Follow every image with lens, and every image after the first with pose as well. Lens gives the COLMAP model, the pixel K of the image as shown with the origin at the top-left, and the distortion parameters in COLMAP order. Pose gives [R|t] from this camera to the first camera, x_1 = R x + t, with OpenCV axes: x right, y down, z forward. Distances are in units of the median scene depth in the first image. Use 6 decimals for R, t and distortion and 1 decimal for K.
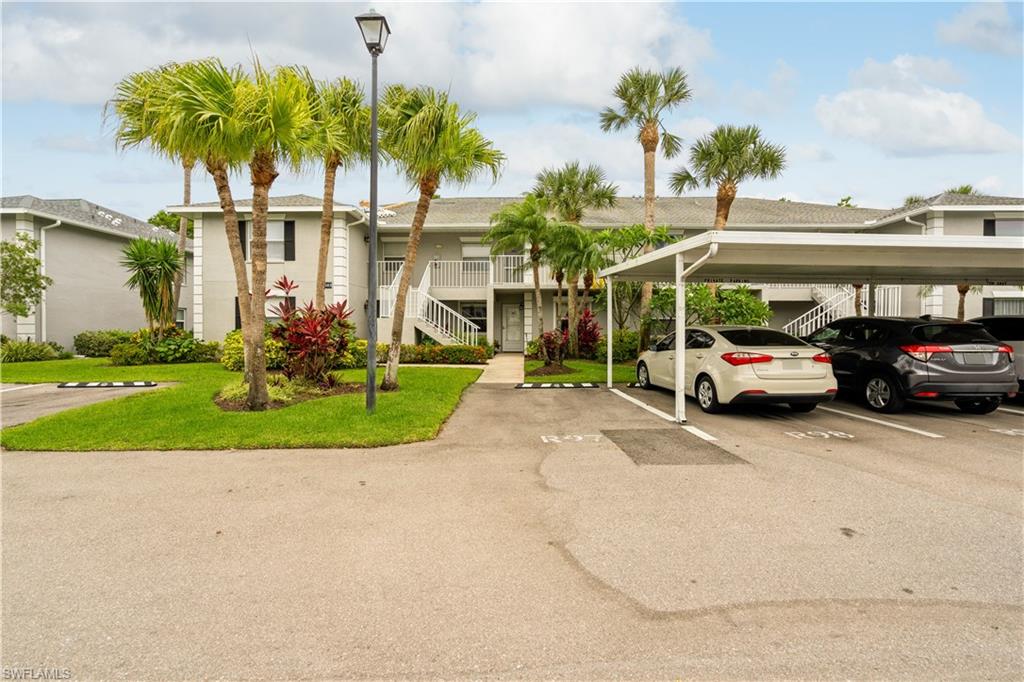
lens RADIAL K [[467.5, 0, 507.8], [0, 467.5, 339.3], [0, 0, 1]] dist [-0.002722, 0.001134]
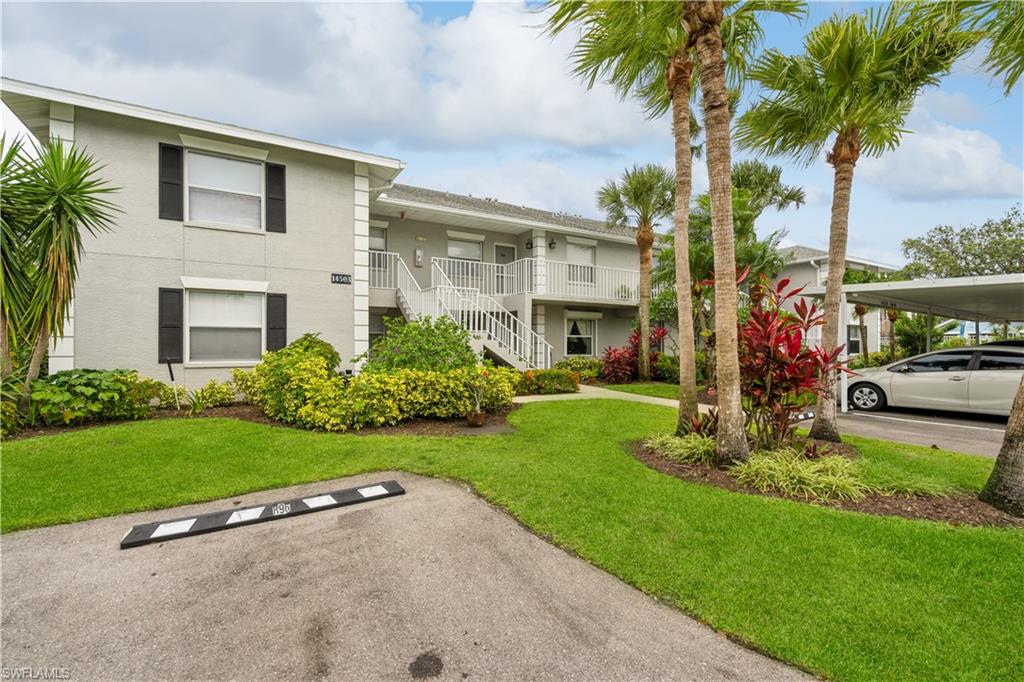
lens RADIAL K [[467.5, 0, 512.5], [0, 467.5, 341.3], [0, 0, 1]] dist [-0.002722, 0.001134]
pose [[0.847066, 0.005468, 0.531459, -0.526352], [0.011716, 0.999512, -0.028958, -0.011075], [-0.531358, 0.030756, 0.846589, 0.350302]]
